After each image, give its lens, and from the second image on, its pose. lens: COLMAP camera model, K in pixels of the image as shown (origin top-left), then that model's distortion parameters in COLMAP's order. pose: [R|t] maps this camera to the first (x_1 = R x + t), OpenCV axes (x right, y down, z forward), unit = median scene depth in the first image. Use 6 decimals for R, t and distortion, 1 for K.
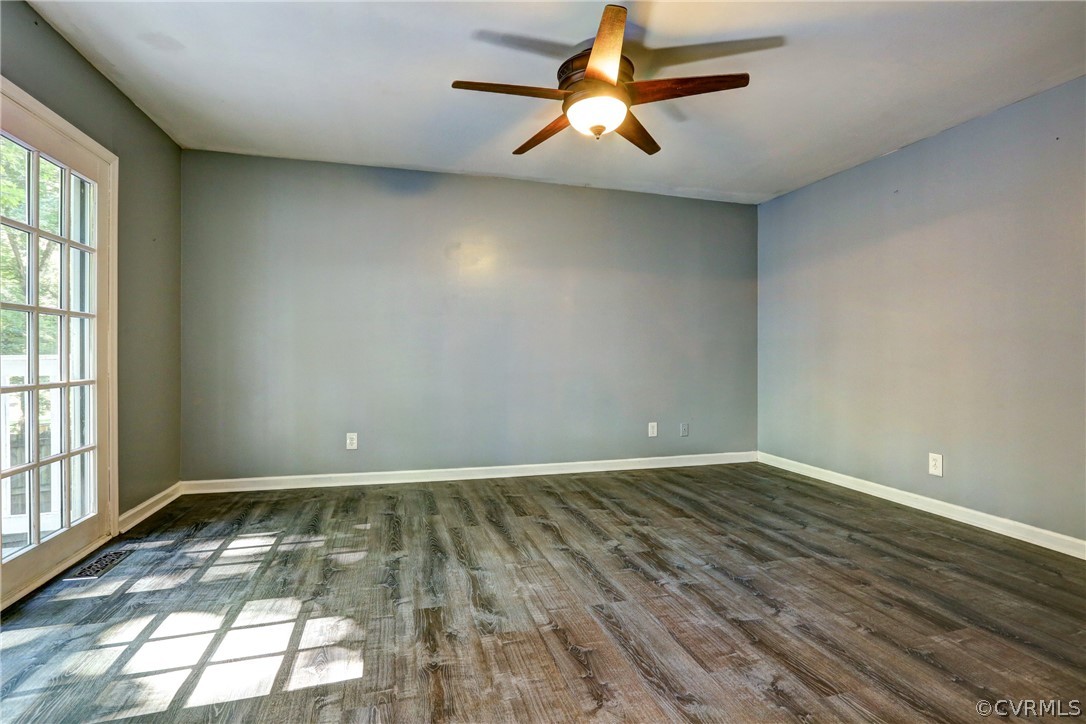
lens RADIAL K [[526.2, 0, 547.5], [0, 526.2, 357.8], [0, 0, 1]] dist [-0.020780, 0.003934]
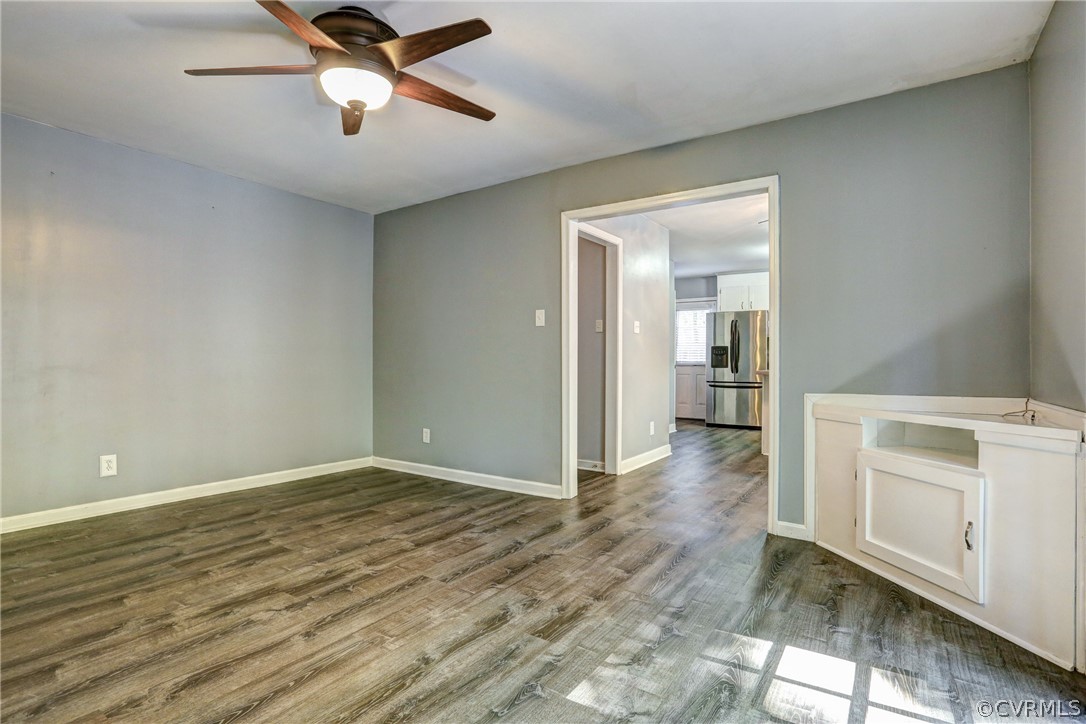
lens RADIAL K [[526.2, 0, 548.5], [0, 526.2, 360.0], [0, 0, 1]] dist [-0.020780, 0.003934]
pose [[-0.636815, -0.003524, 0.771009, -0.802998], [-0.003057, 0.999993, 0.002045, -0.008629], [-0.771011, -0.001055, -0.636821, 1.346471]]
